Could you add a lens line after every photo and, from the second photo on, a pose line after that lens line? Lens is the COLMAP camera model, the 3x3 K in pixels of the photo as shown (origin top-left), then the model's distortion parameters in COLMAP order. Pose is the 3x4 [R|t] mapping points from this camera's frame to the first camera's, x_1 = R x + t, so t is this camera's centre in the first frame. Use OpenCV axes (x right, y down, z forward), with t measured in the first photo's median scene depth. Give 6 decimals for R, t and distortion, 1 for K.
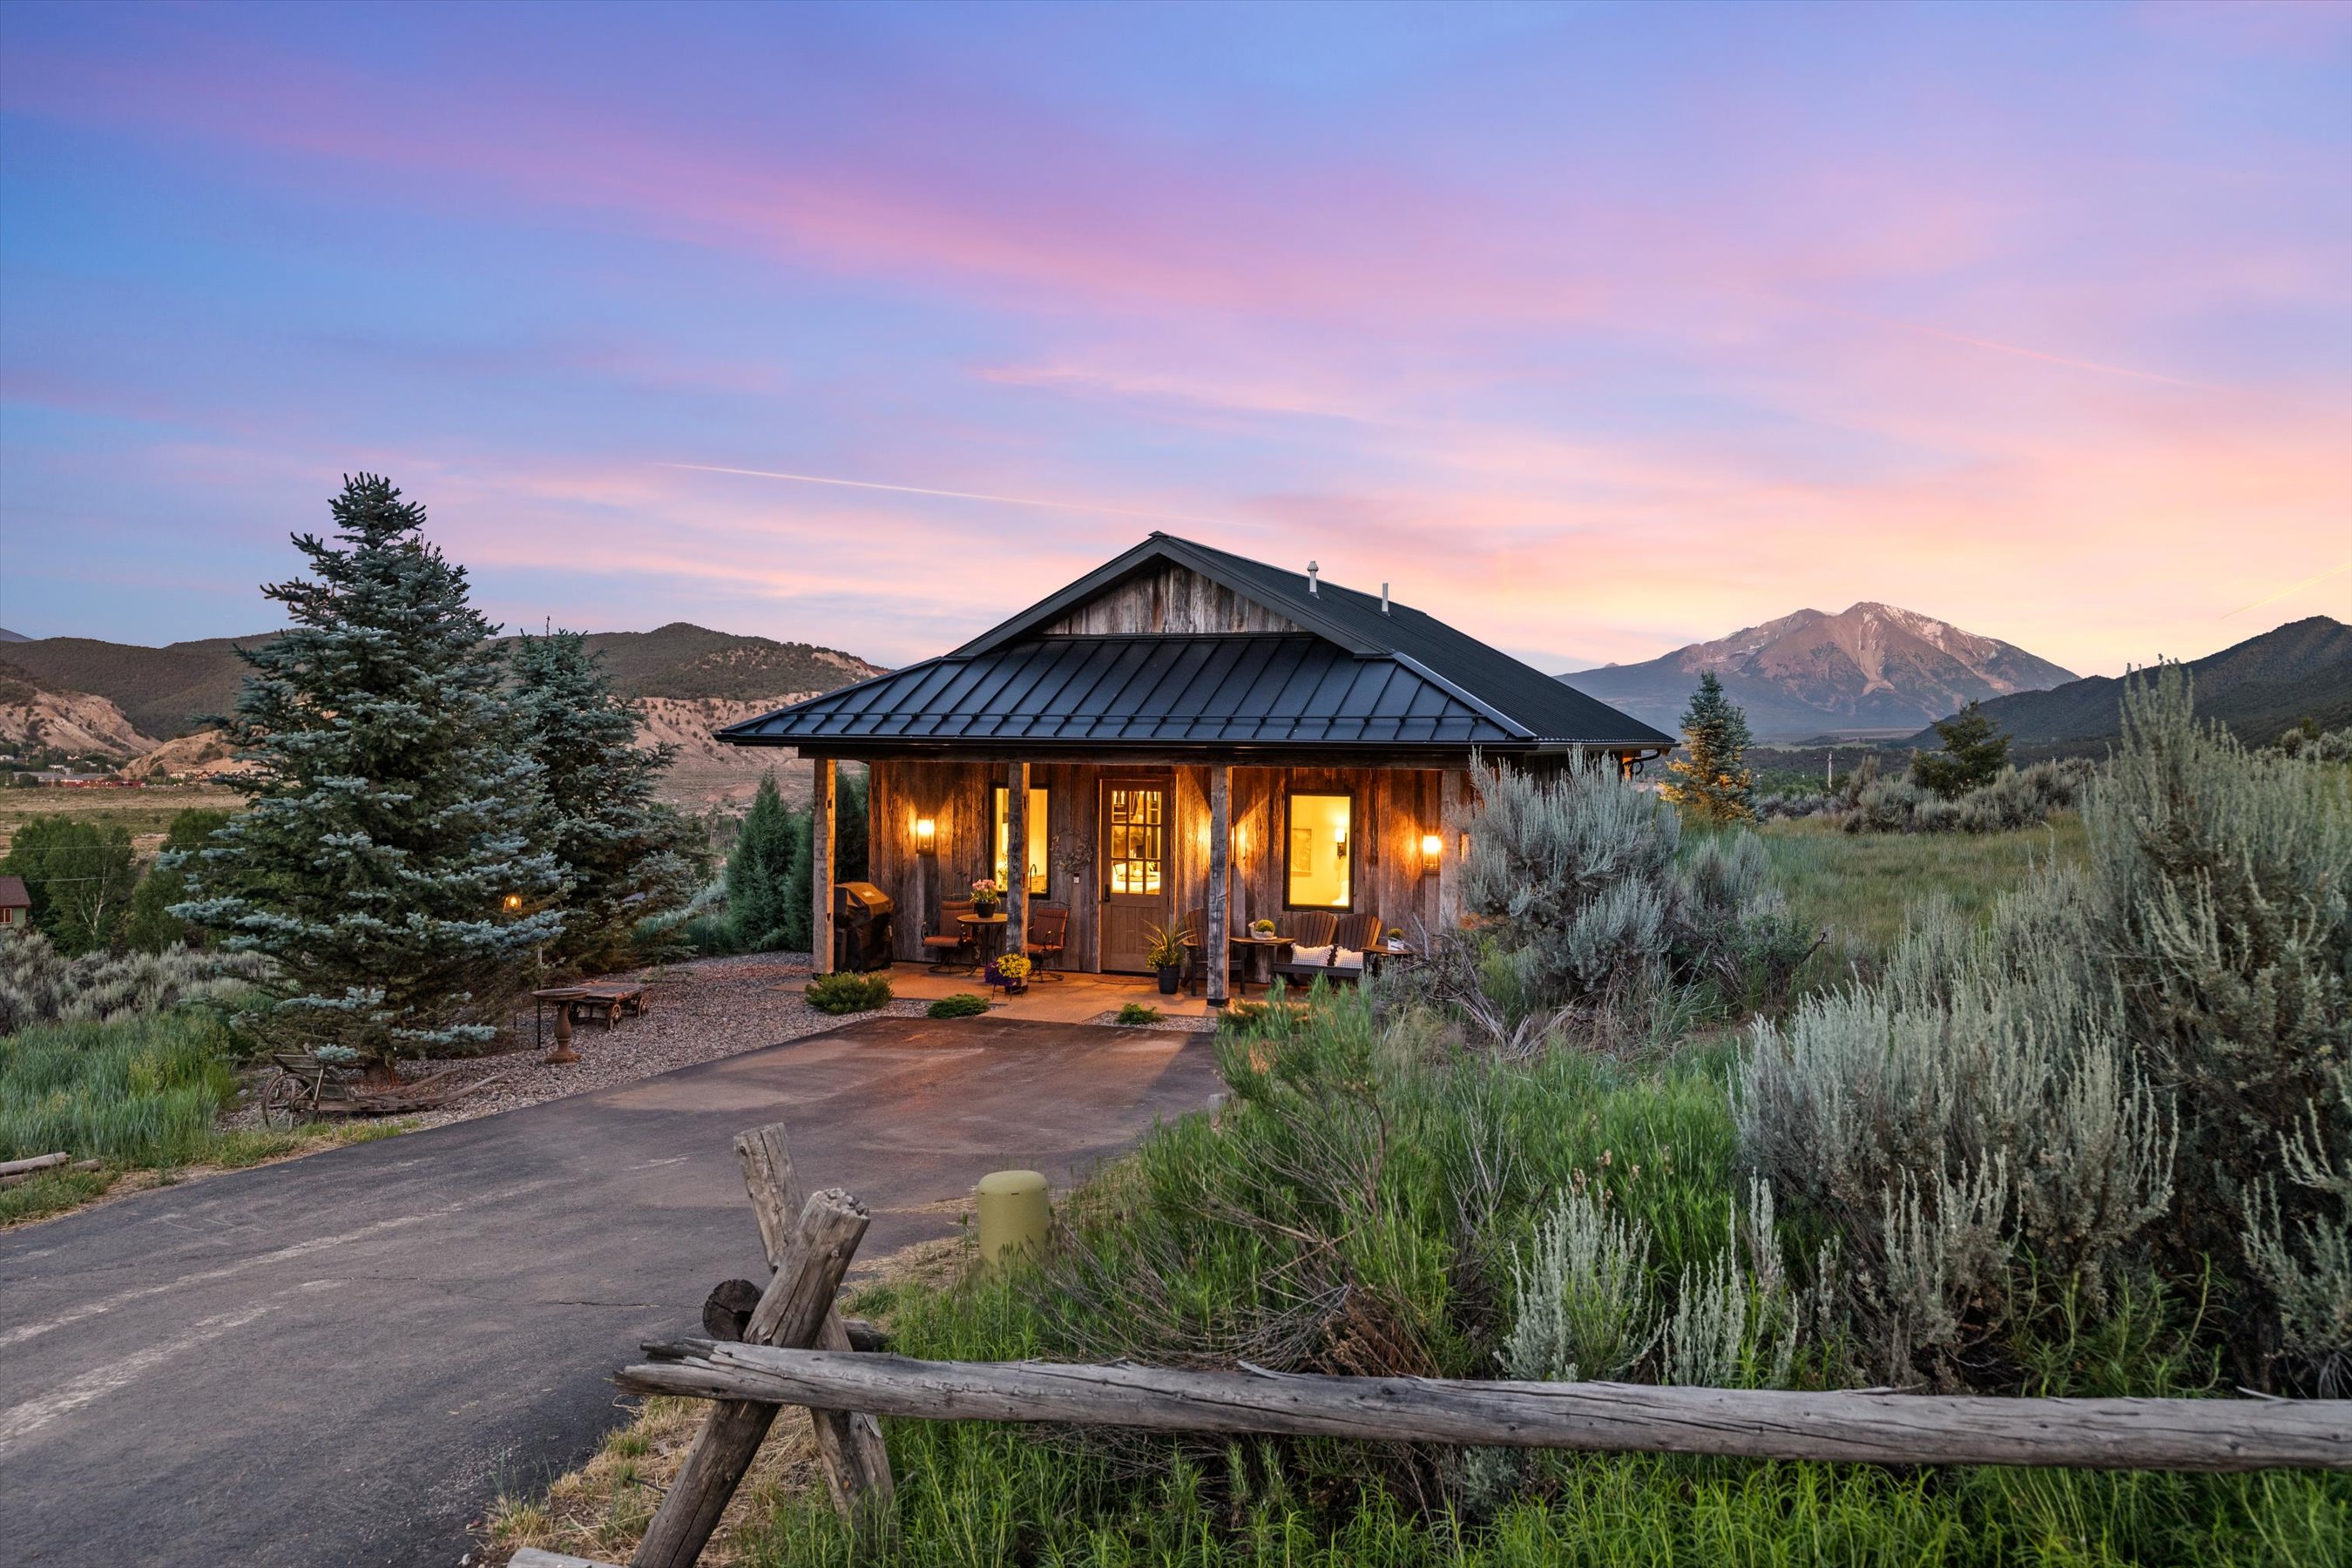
lens RADIAL K [[1868.3, 0, 1186.8], [0, 1868.3, 799.8], [0, 0, 1]] dist [-0.030377, 0.013230]
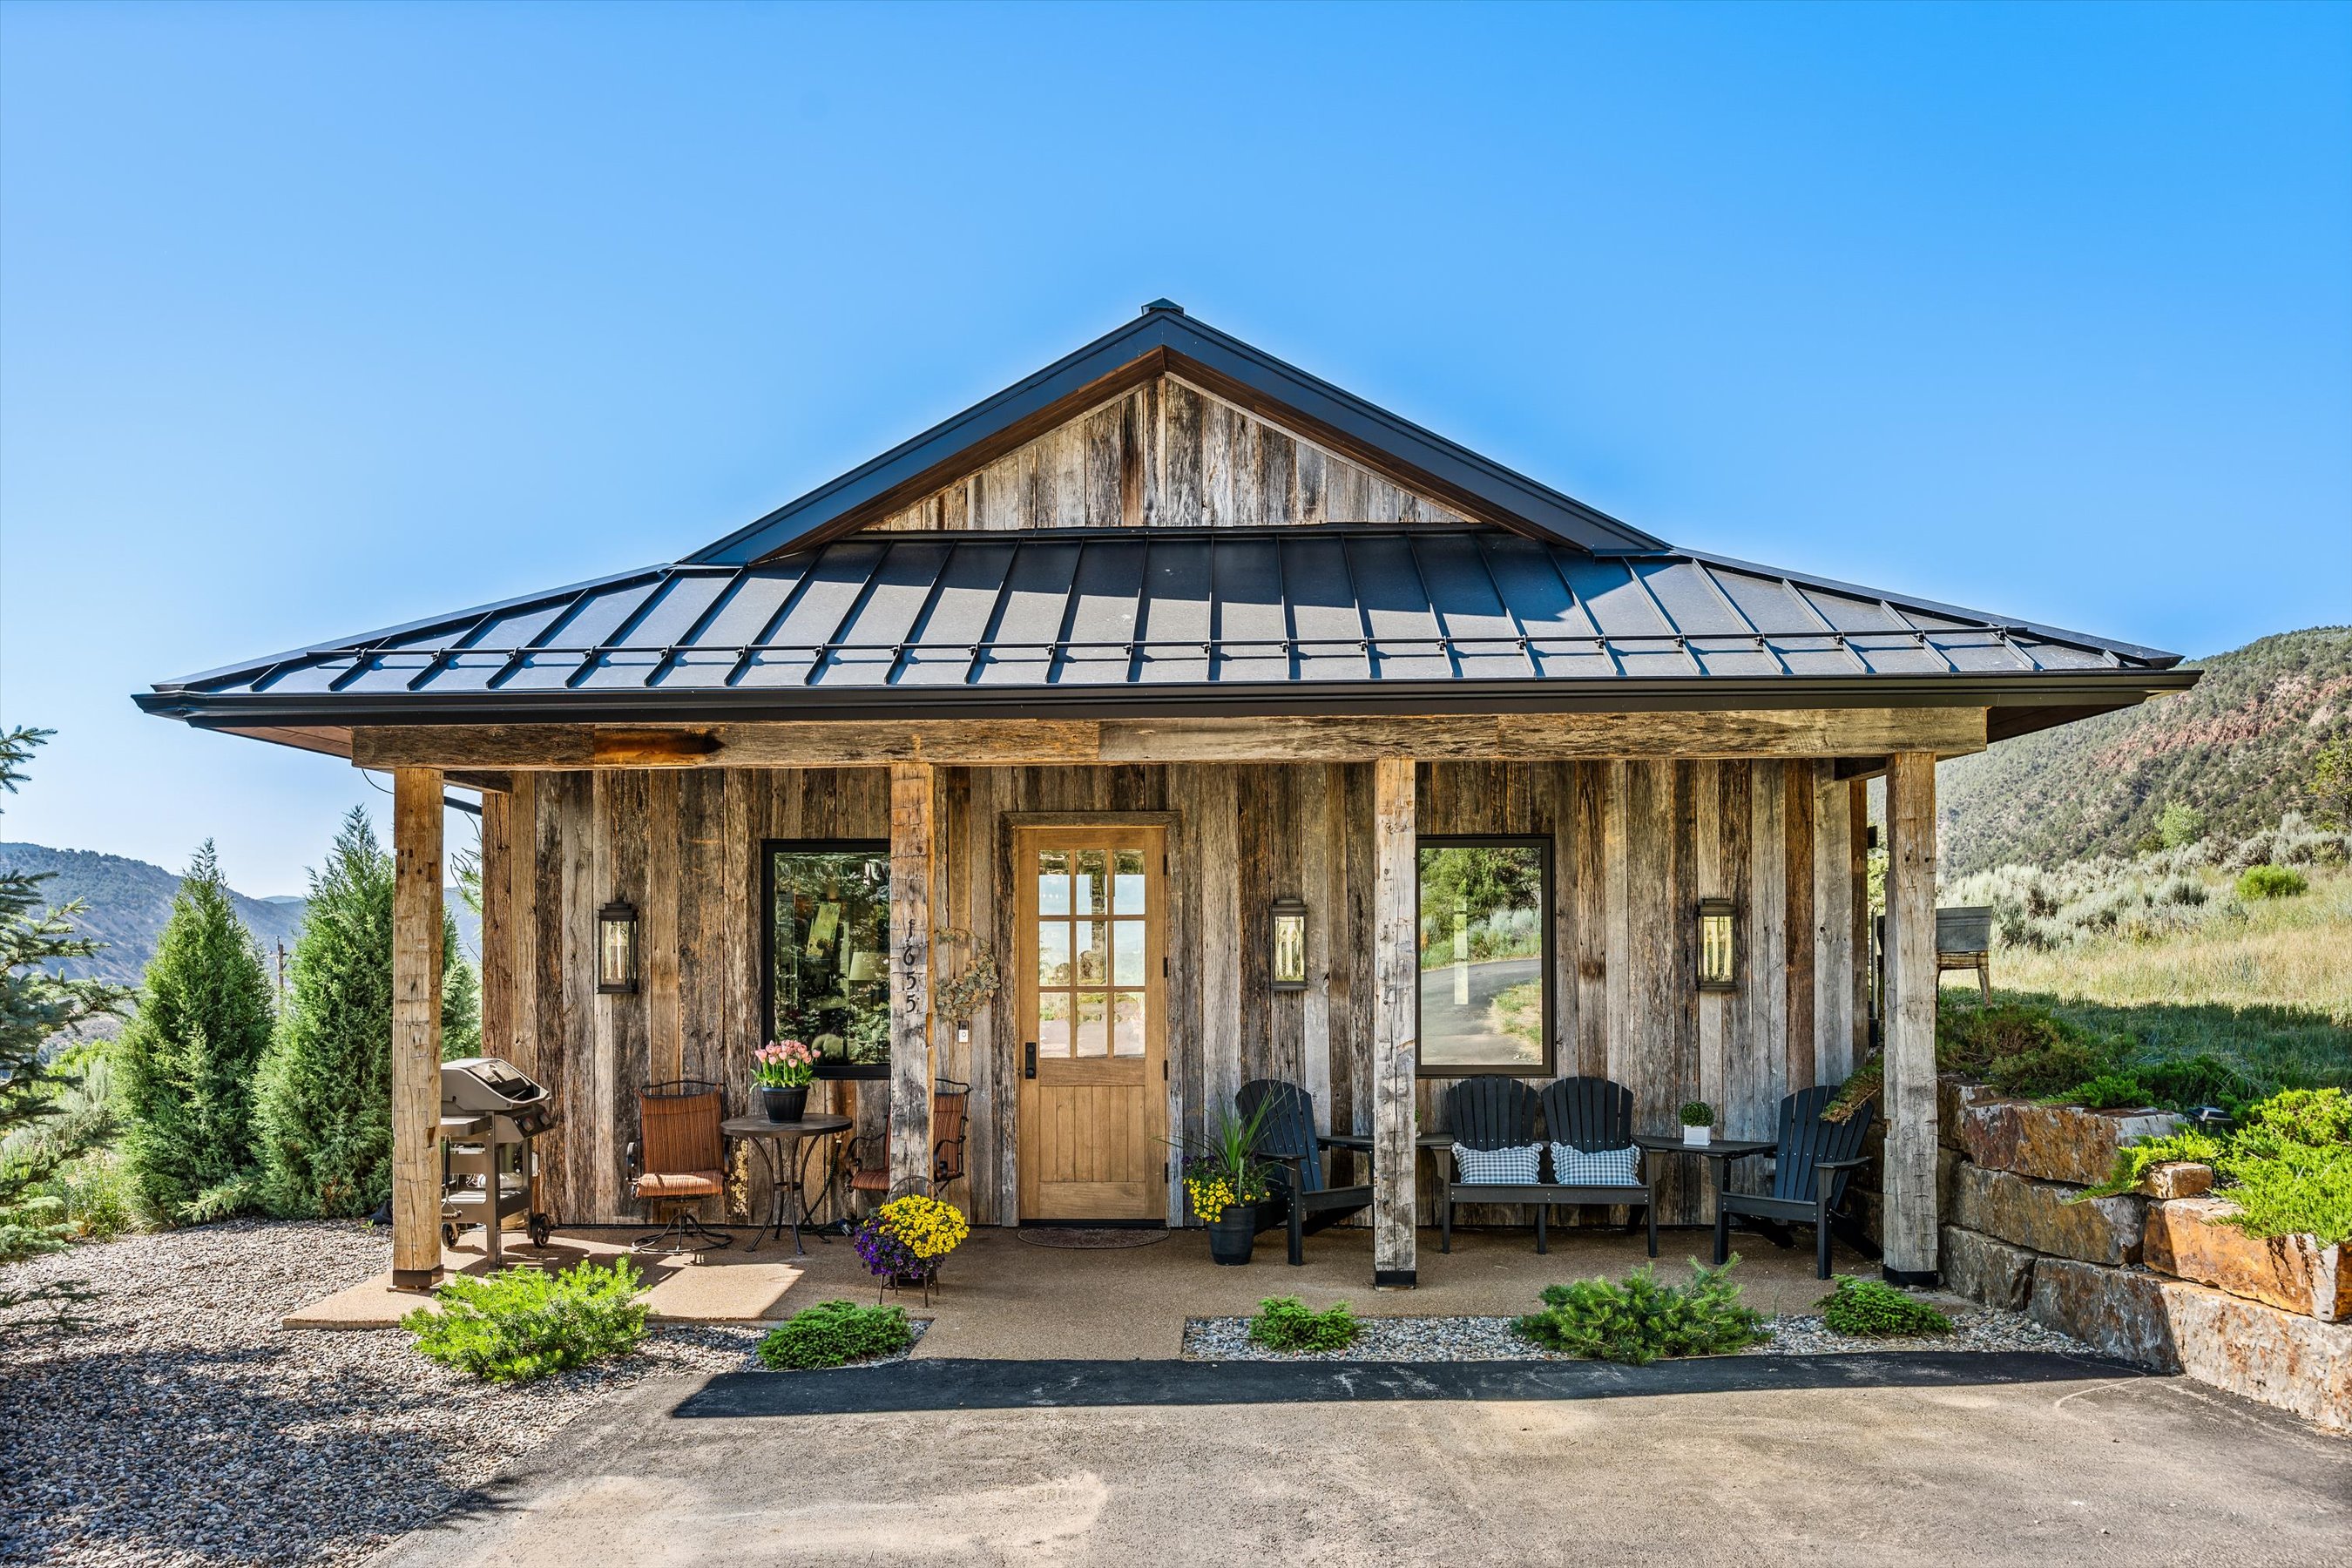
lens RADIAL K [[1868.3, 0, 1164.6], [0, 1868.3, 932.6], [0, 0, 1]] dist [-0.030377, 0.013230]
pose [[0.947203, -0.015610, 0.320255, -0.181293], [0.029243, 0.998857, -0.037804, 0.039515], [-0.319299, 0.045173, 0.946577, 0.582327]]
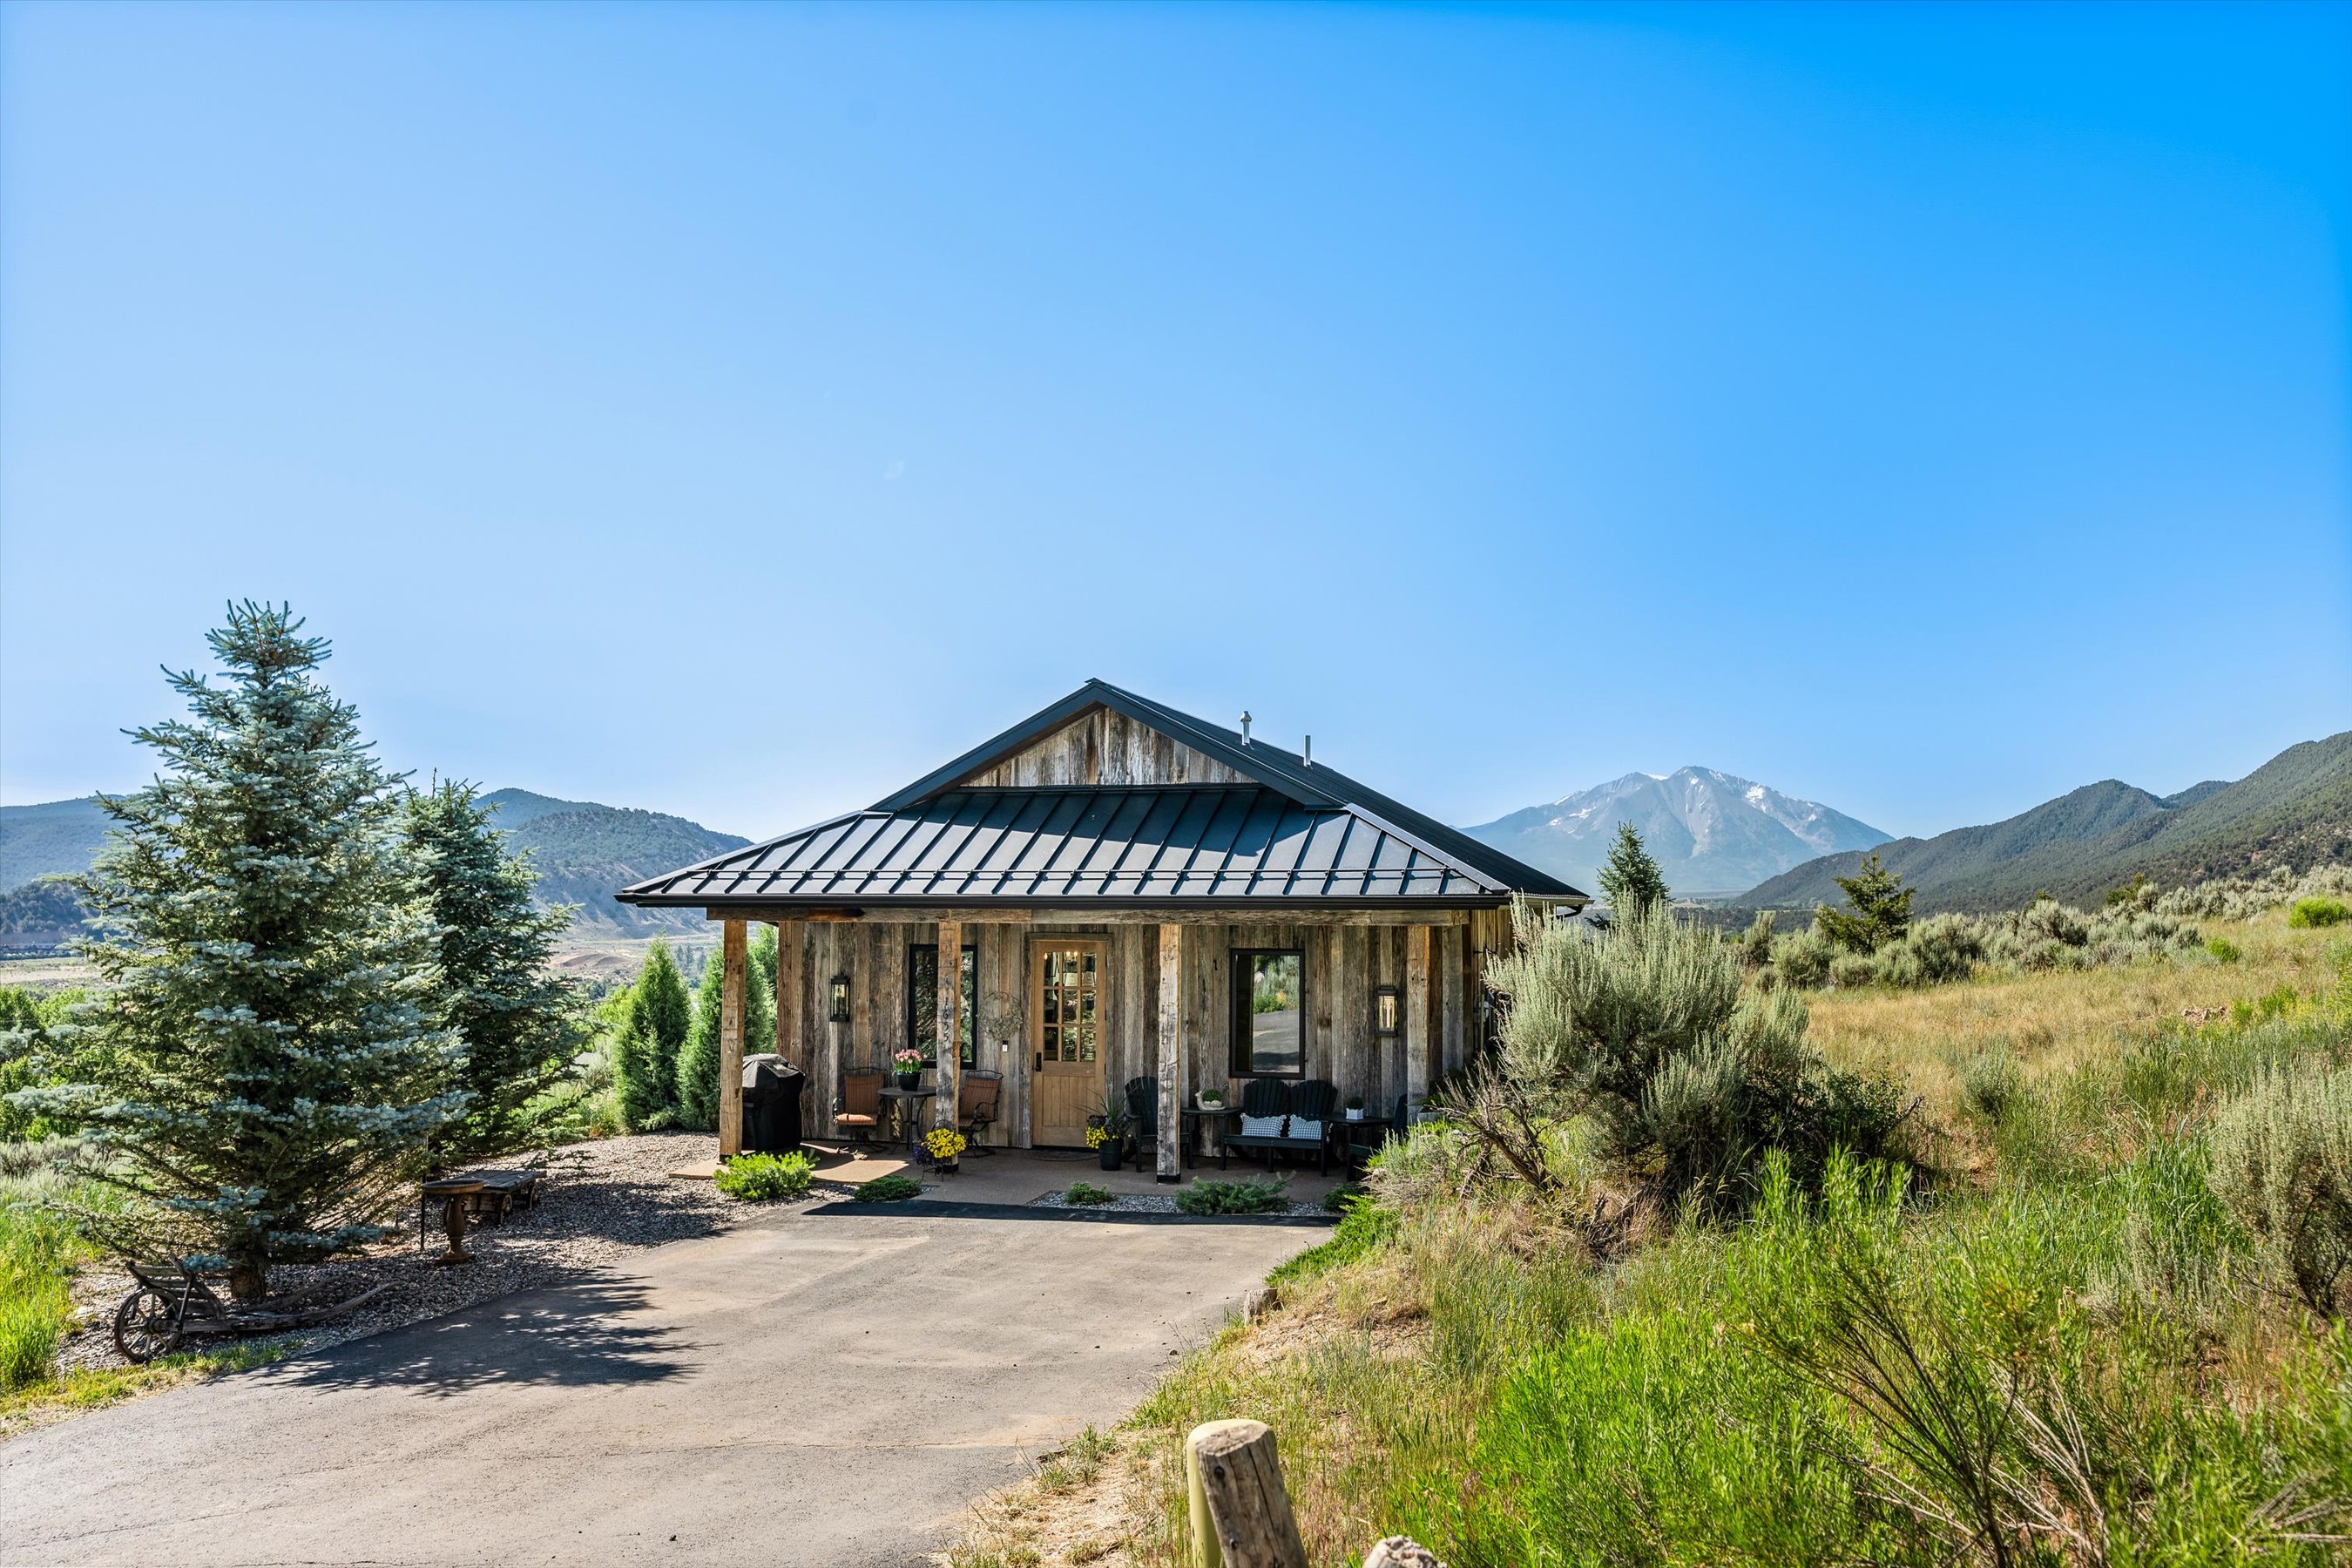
lens RADIAL K [[1868.3, 0, 1183.9], [0, 1868.3, 770.9], [0, 0, 1]] dist [-0.030377, 0.013230]
pose [[0.996523, -0.002722, 0.083278, -0.052306], [0.011285, 0.994666, -0.102533, 0.001542], [-0.082554, 0.103116, 0.991238, 0.058762]]
